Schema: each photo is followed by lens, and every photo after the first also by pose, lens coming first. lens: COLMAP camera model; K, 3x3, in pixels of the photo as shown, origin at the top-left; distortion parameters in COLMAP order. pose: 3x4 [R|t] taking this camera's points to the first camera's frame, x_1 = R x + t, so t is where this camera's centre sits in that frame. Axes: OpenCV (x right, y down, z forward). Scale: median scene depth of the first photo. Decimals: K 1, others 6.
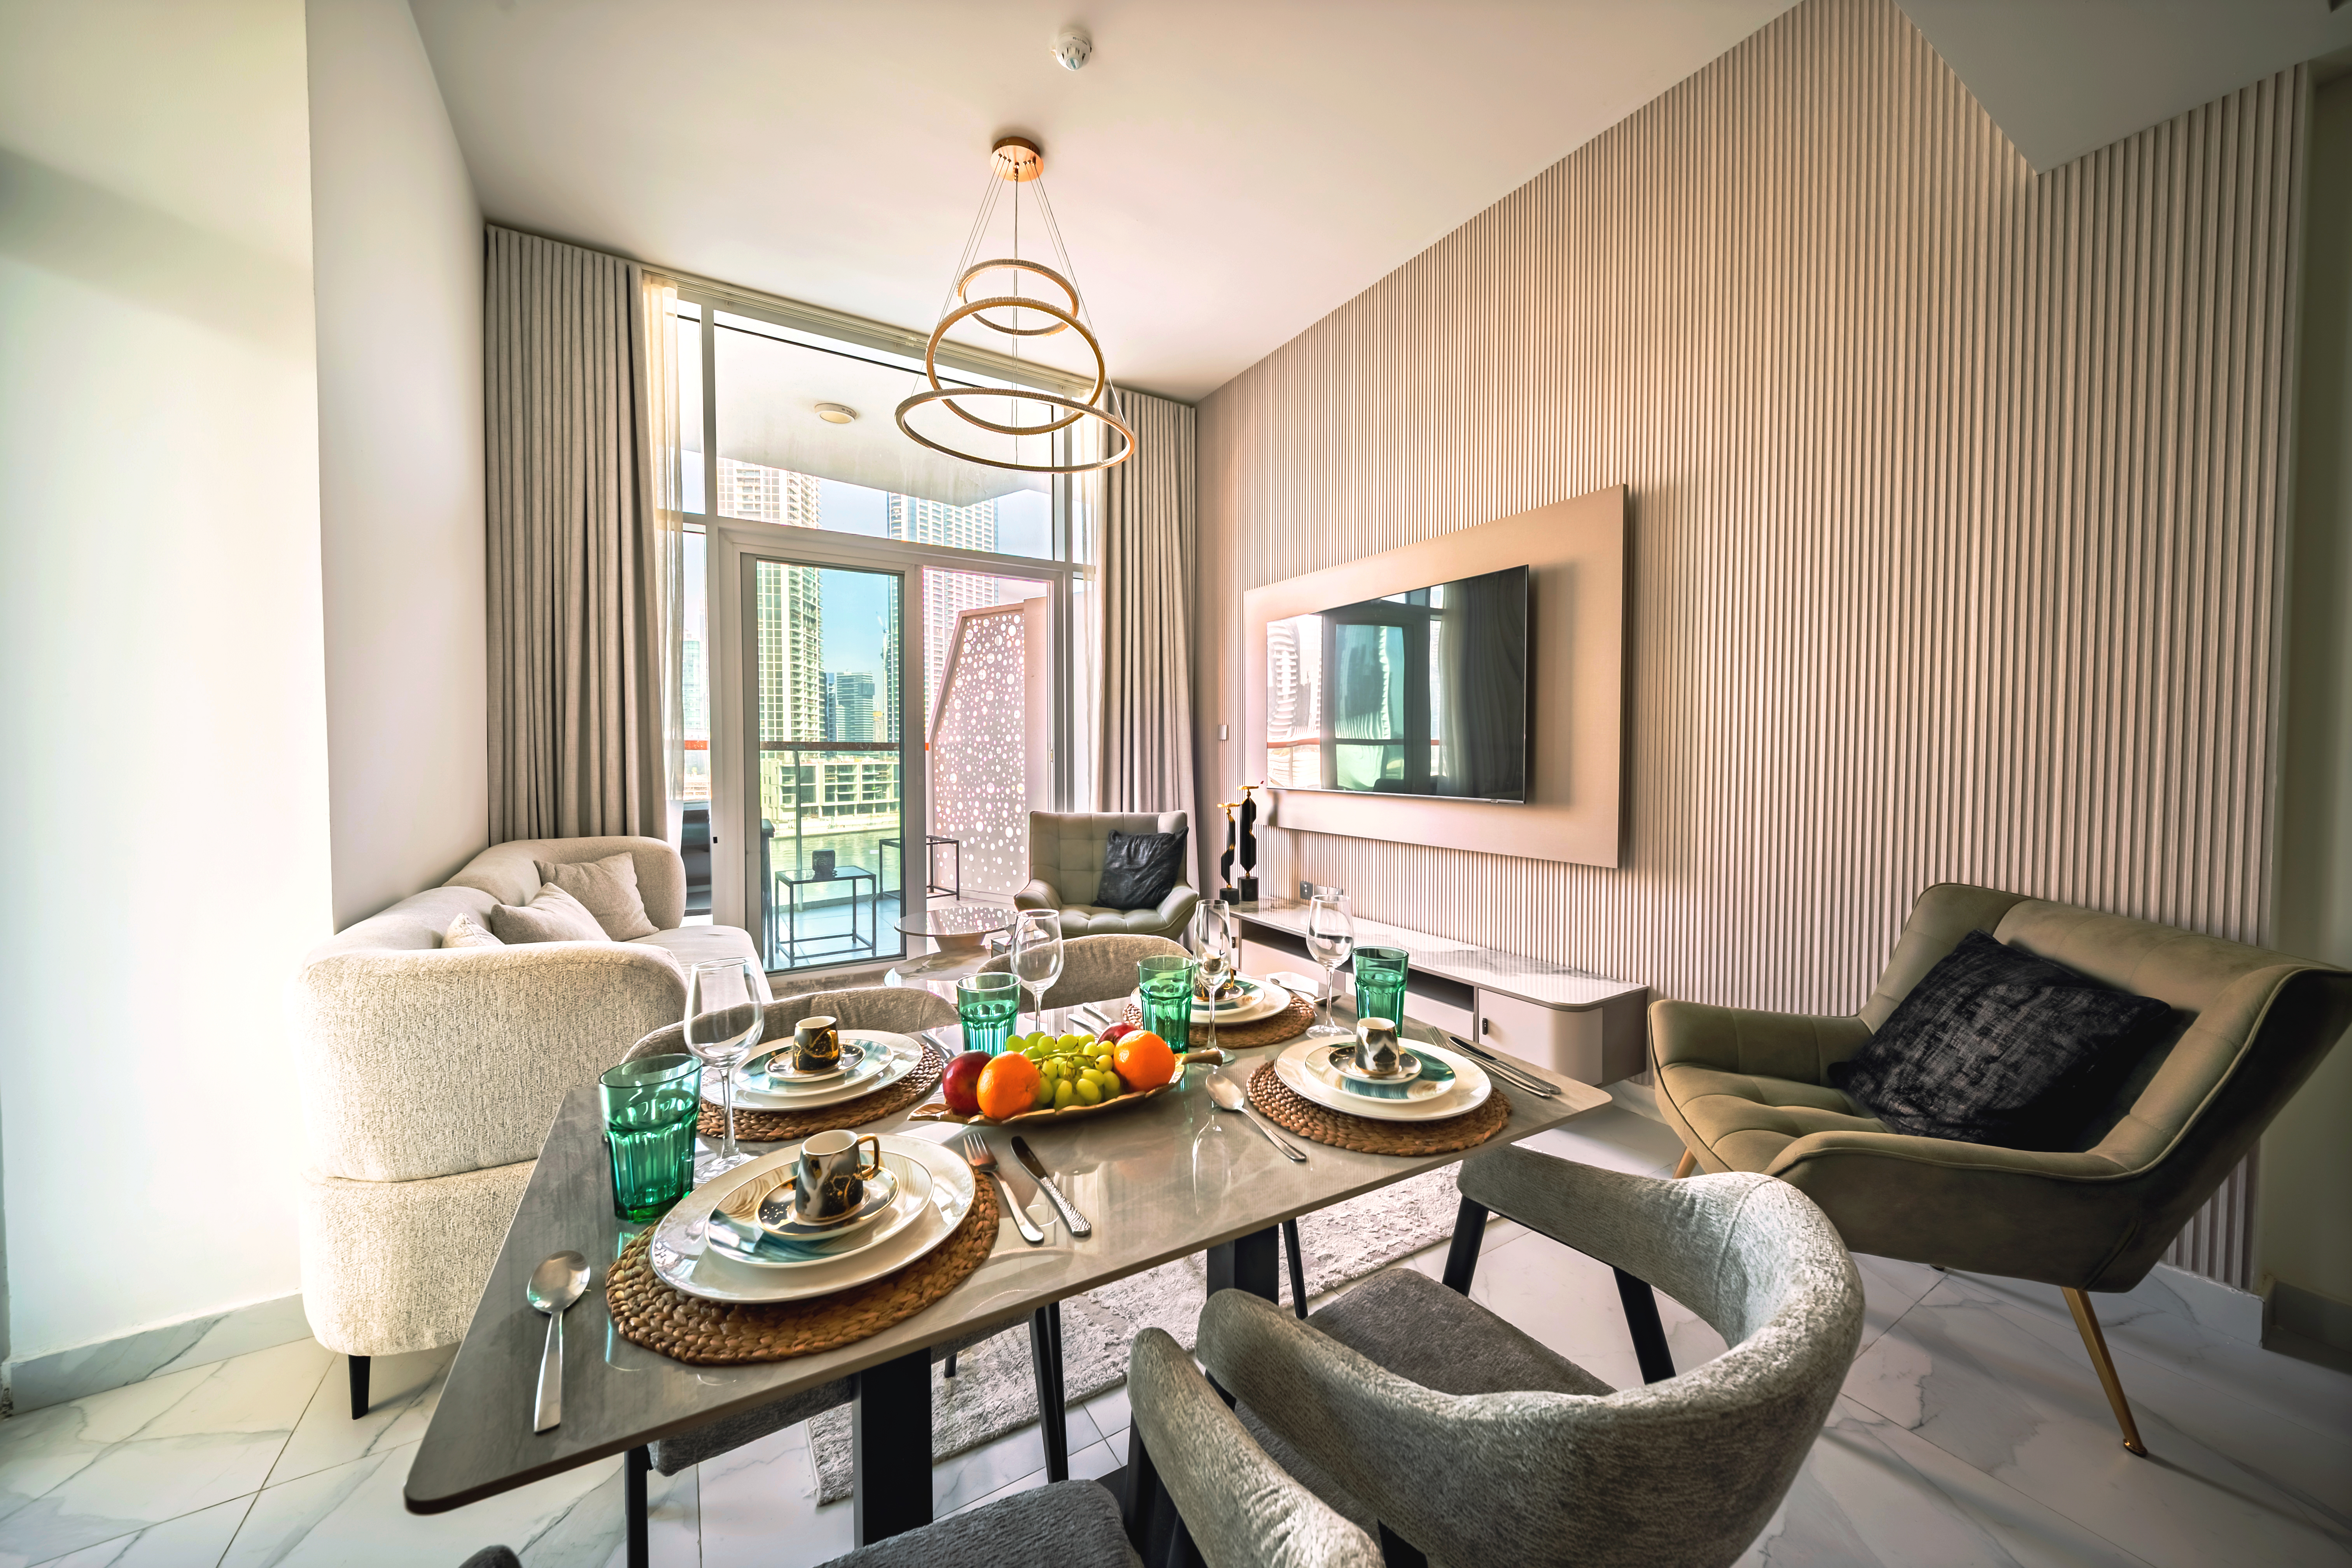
lens RADIAL K [[812.4, 0, 1170.1], [0, 812.4, 774.3], [0, 0, 1]] dist [0.017213, -0.000039]
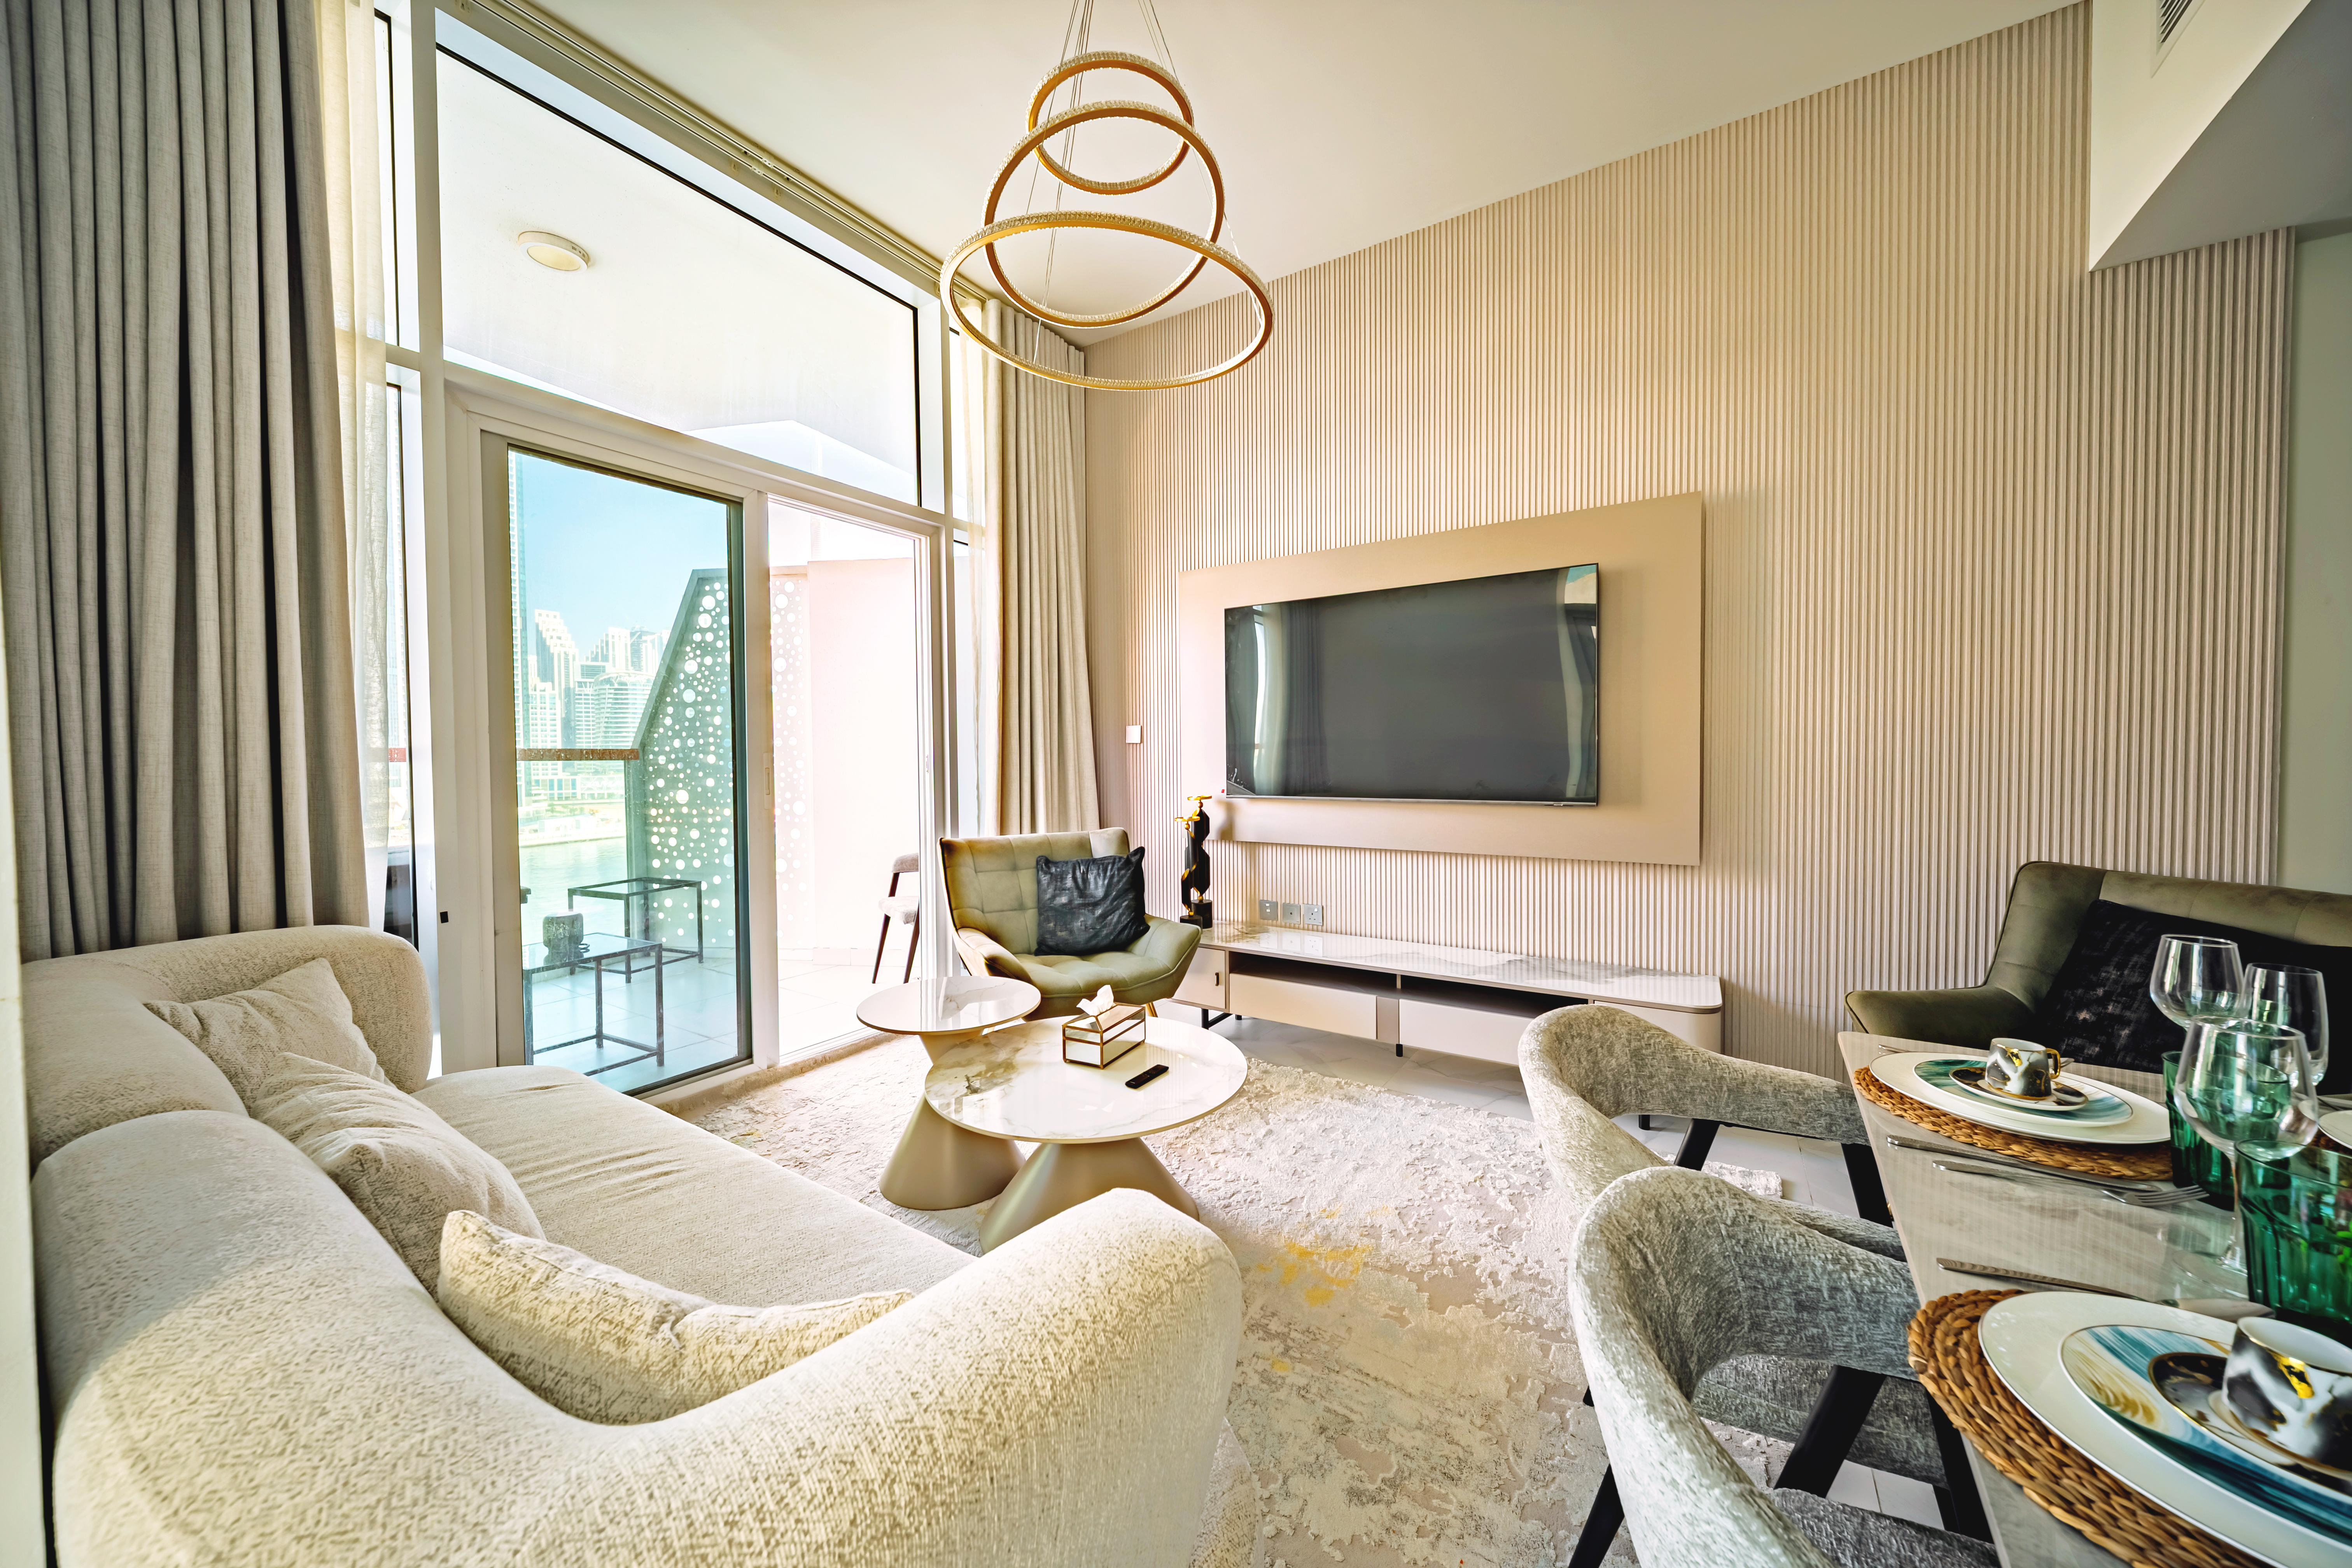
lens RADIAL K [[814.4, 0, 1133.0], [0, 814.4, 773.1], [0, 0, 1]] dist [0.015494, -0.004488]
pose [[0.901424, -0.020088, 0.432472, -0.350773], [0.022971, 0.999735, -0.001444, -0.010170], [-0.432329, 0.011236, 0.901646, 0.250678]]
